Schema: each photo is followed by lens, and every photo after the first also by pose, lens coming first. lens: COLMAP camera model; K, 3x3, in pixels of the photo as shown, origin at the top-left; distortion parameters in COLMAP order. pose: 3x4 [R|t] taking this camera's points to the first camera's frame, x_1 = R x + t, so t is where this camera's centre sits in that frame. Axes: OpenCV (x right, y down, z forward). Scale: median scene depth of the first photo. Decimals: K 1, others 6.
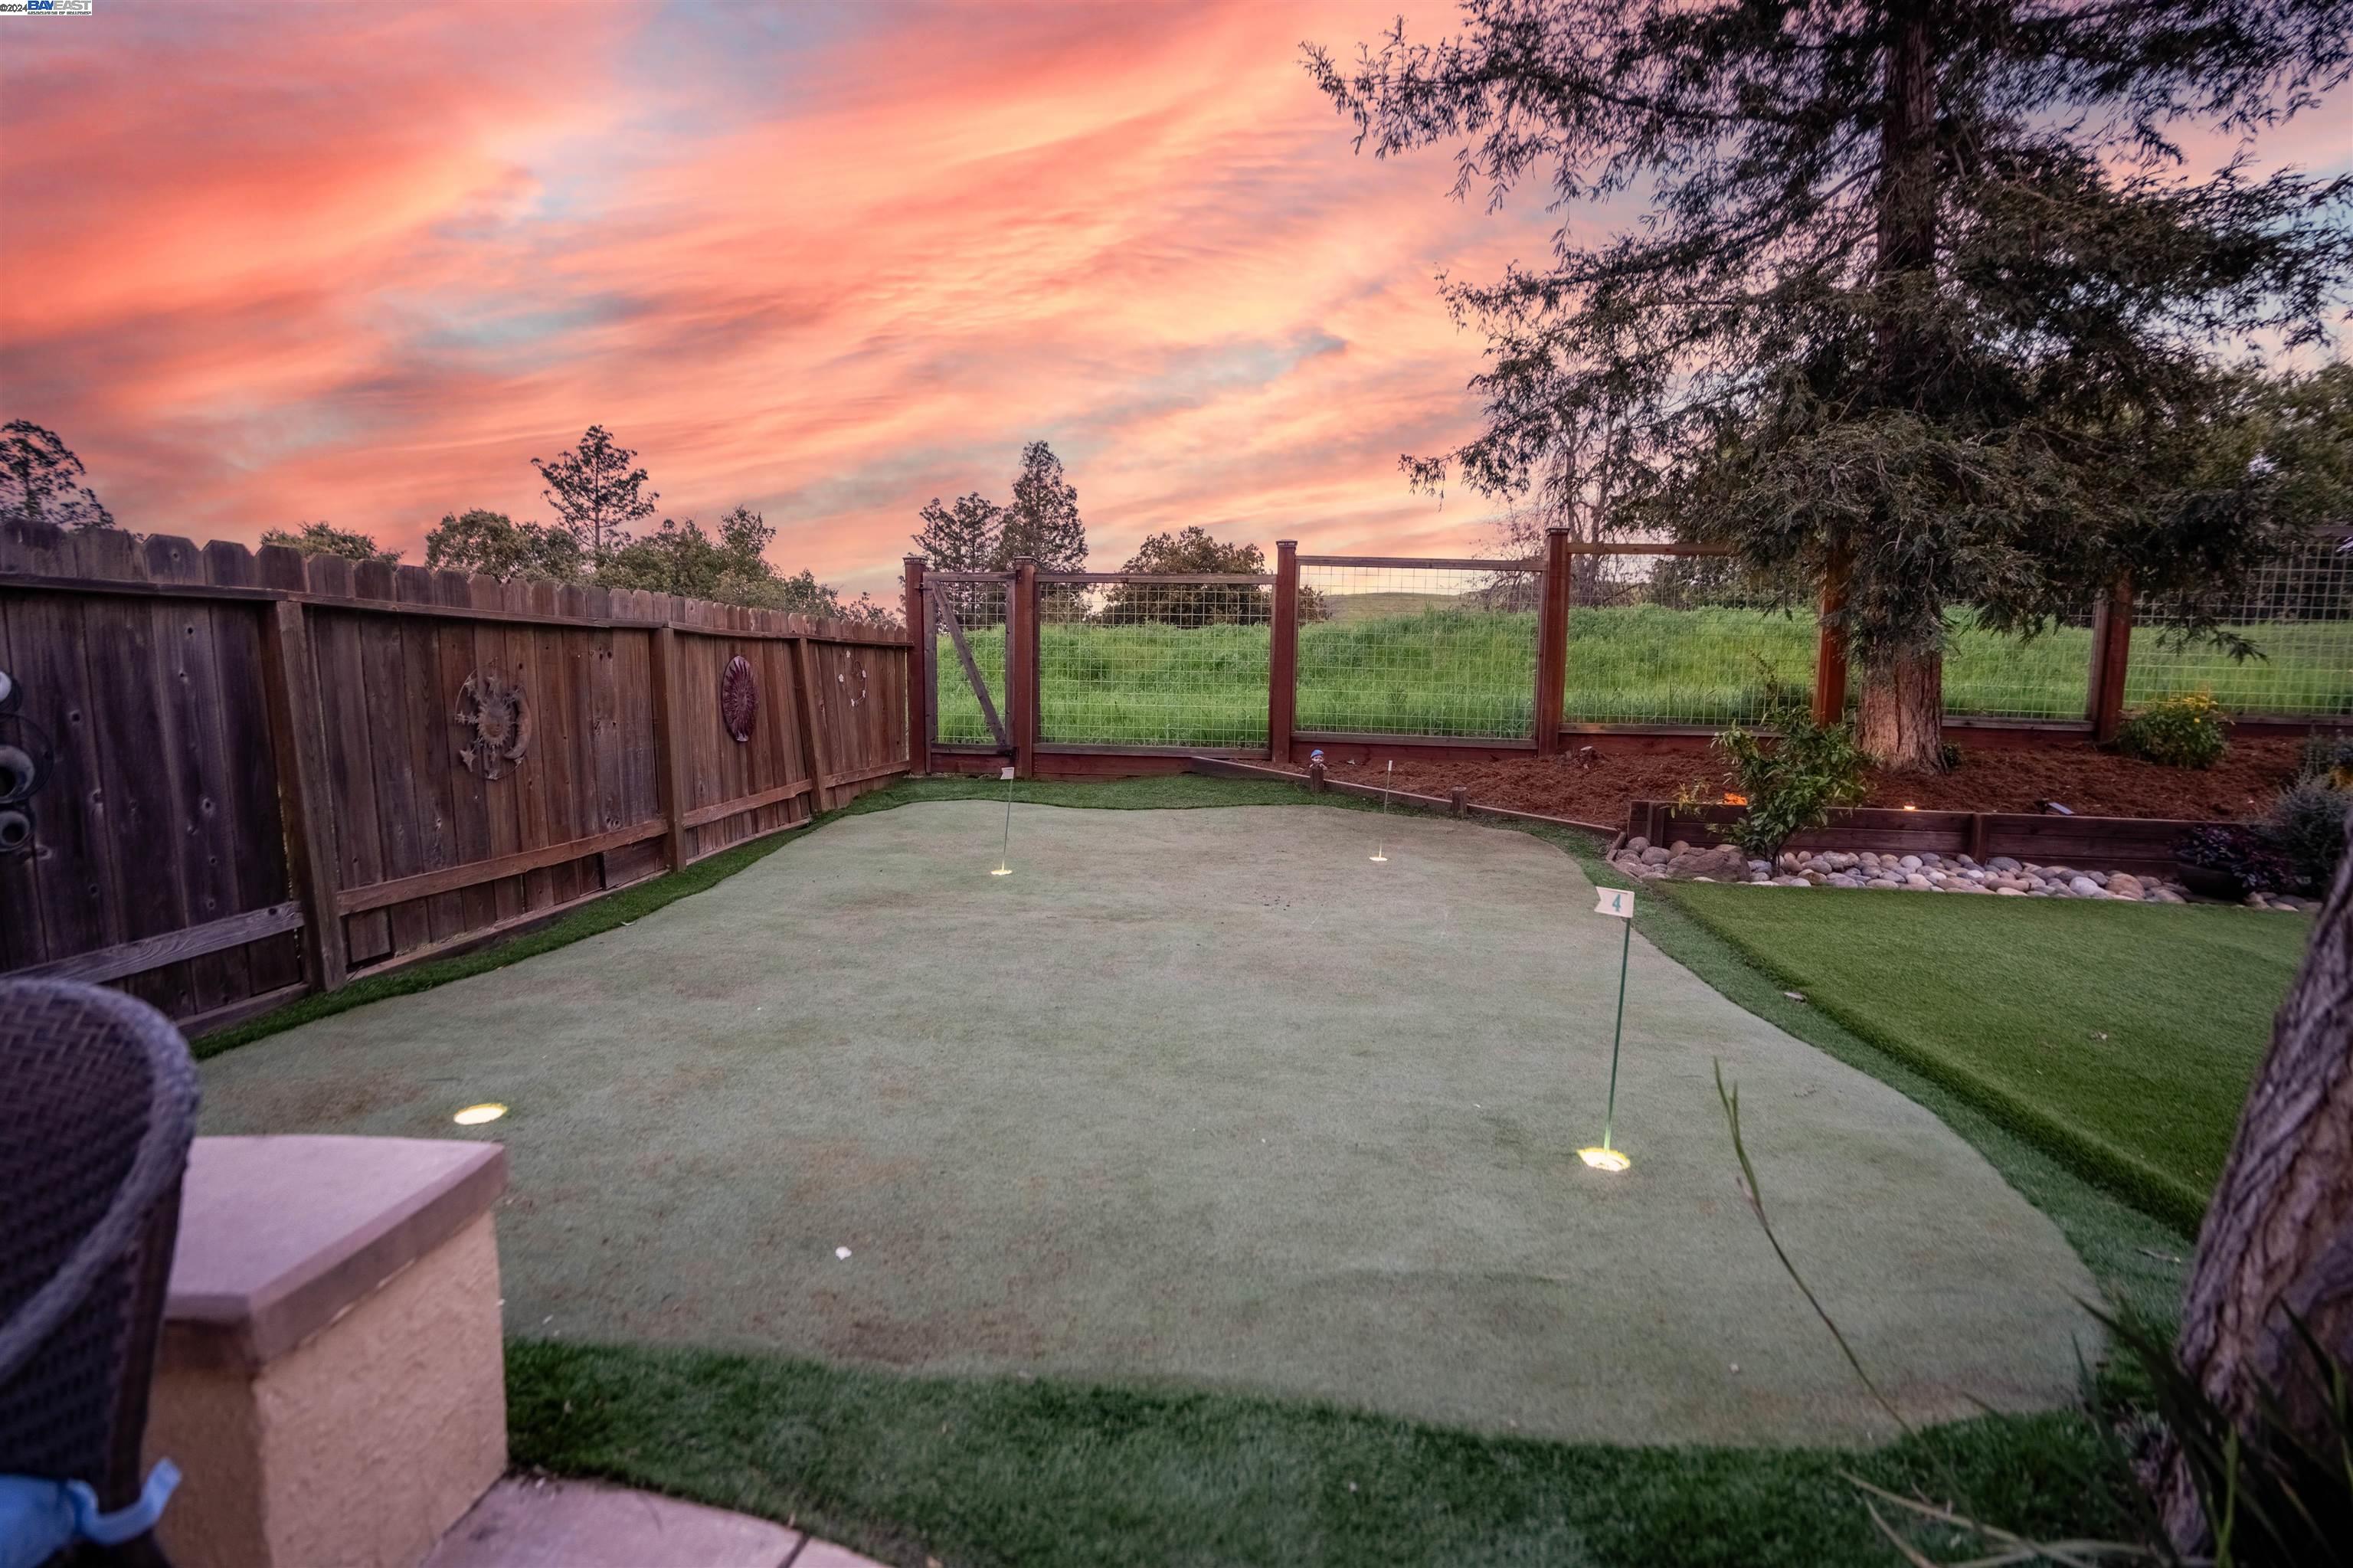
lens RADIAL K [[1108.4, 0, 1176.5], [0, 1108.4, 784.0], [0, 0, 1]] dist [-0.056461, 0.024555]
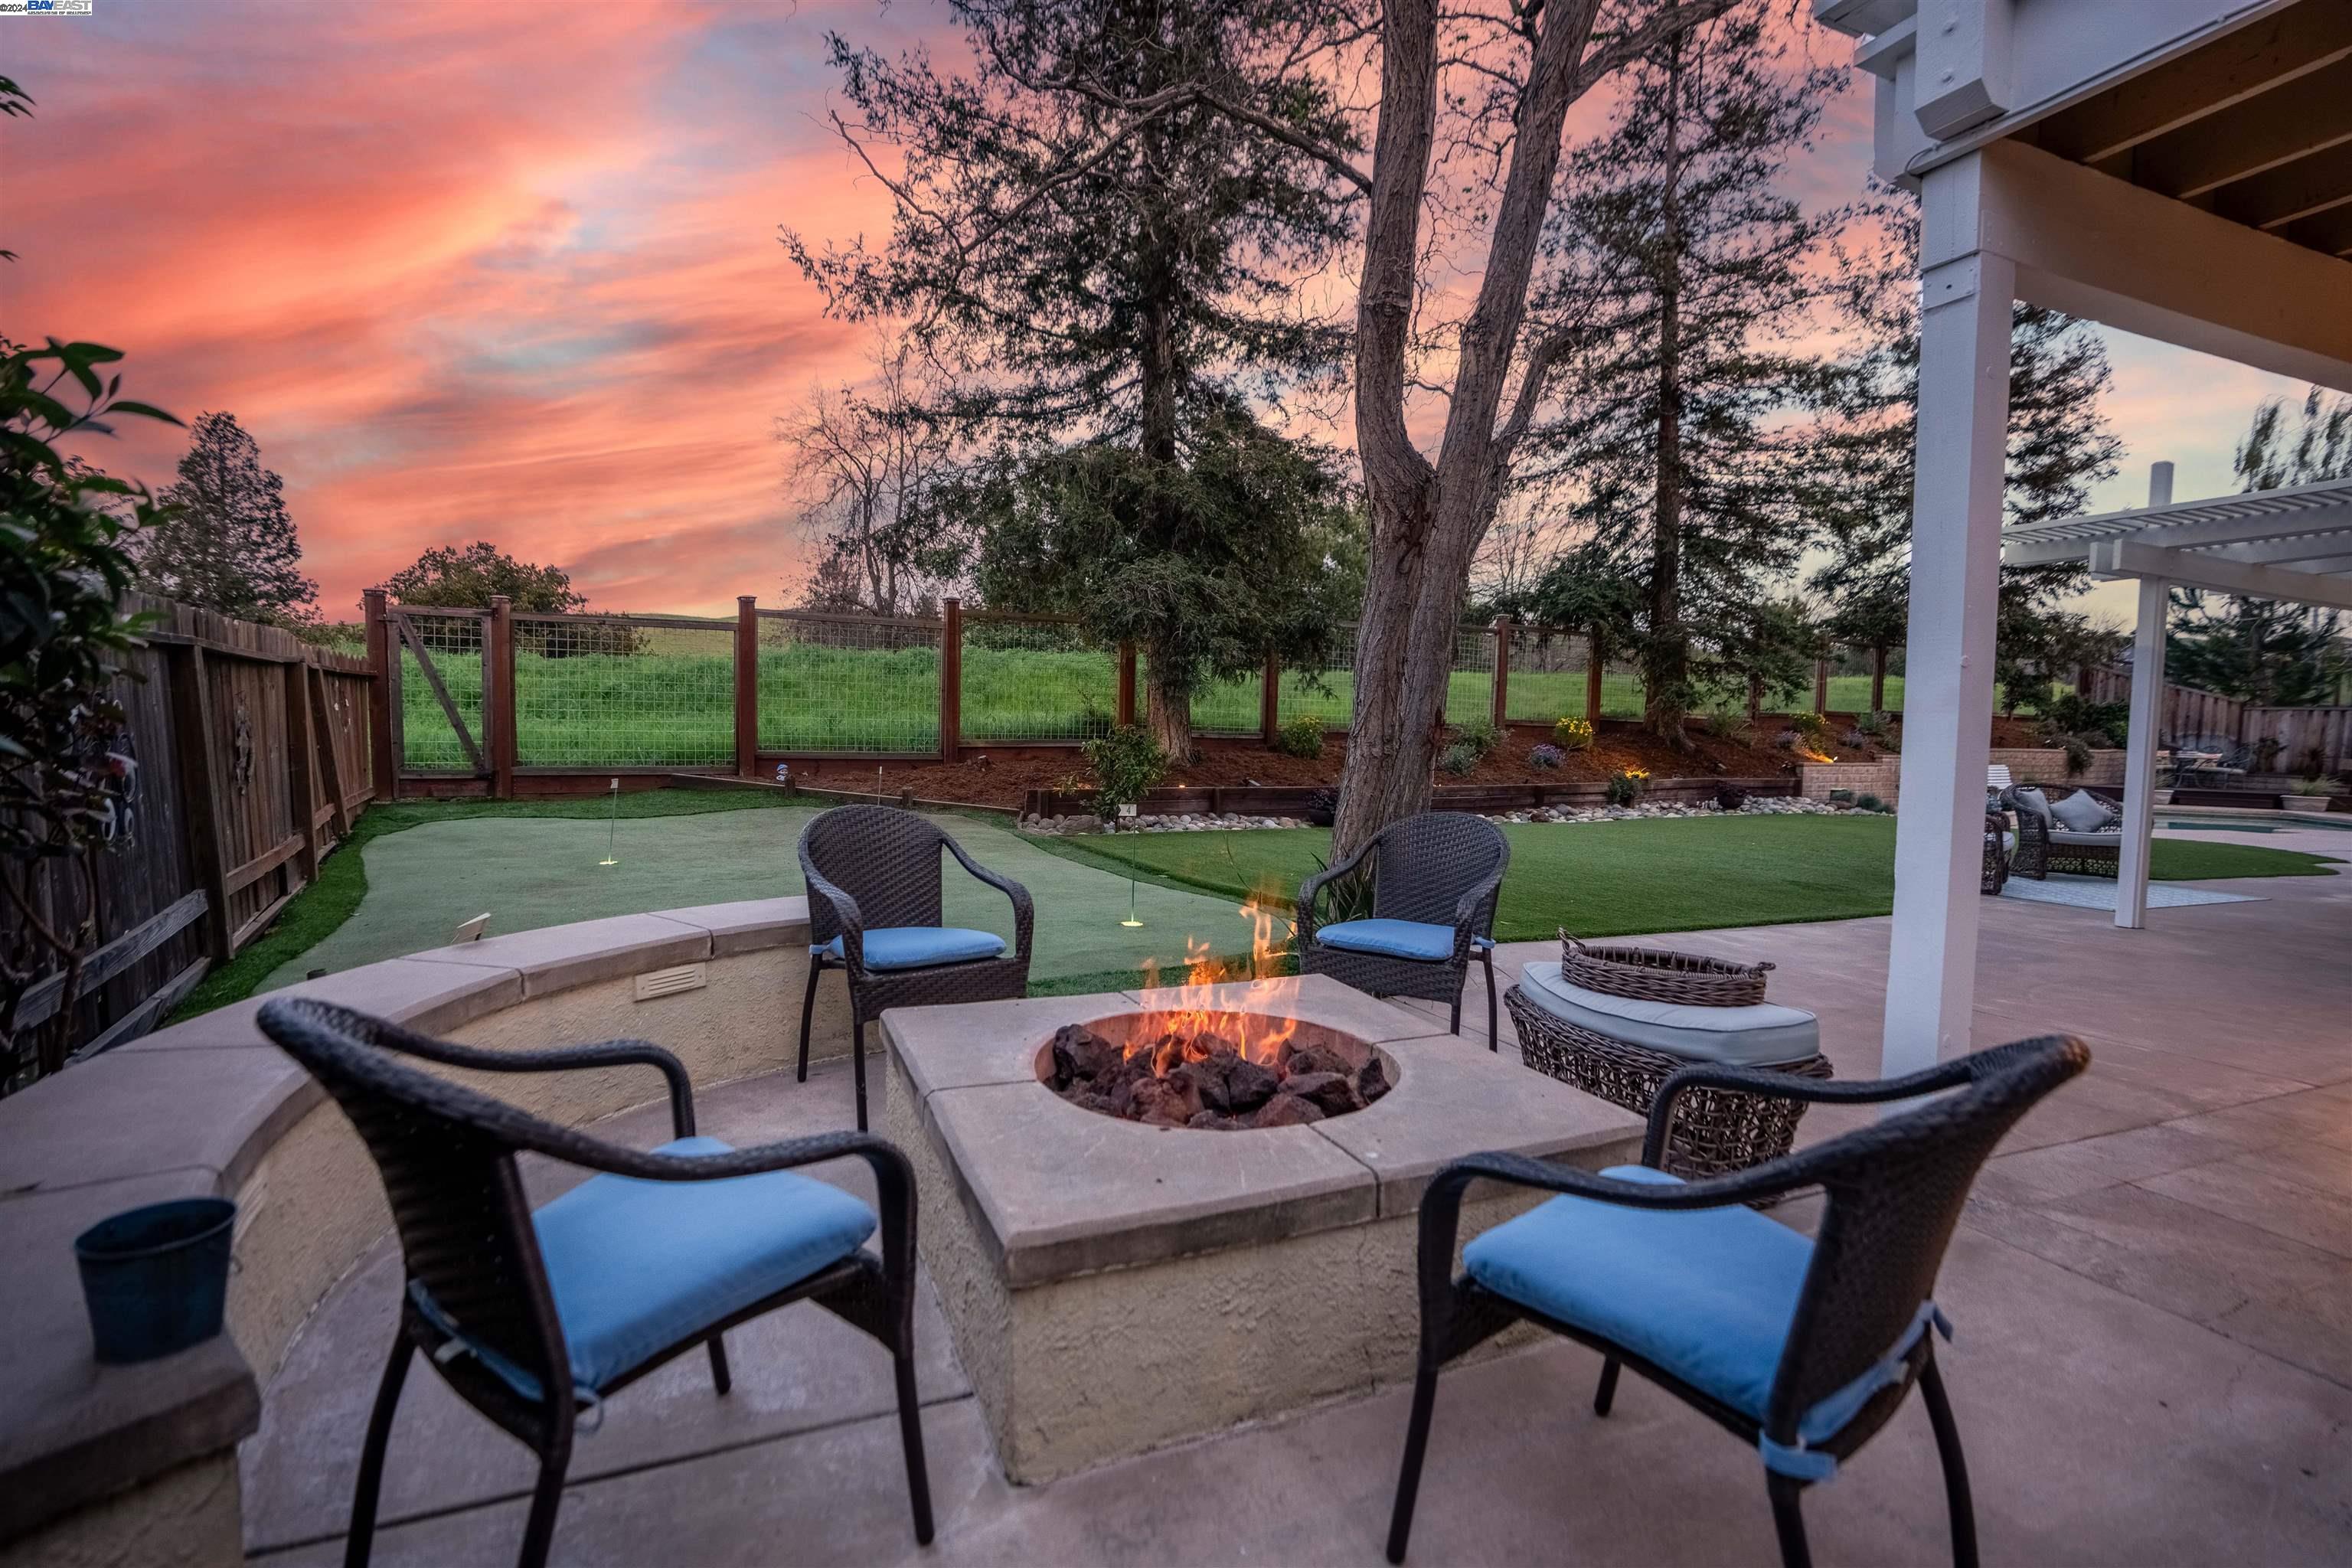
lens RADIAL K [[1107.9, 0, 1176.0], [0, 1107.9, 784.0], [0, 0, 1]] dist [-0.056461, 0.024555]
pose [[0.799853, -0.038763, 0.598943, -0.294289], [0.052159, 0.998626, -0.005026, 0.023341], [-0.597925, 0.035260, 0.800776, -0.295047]]
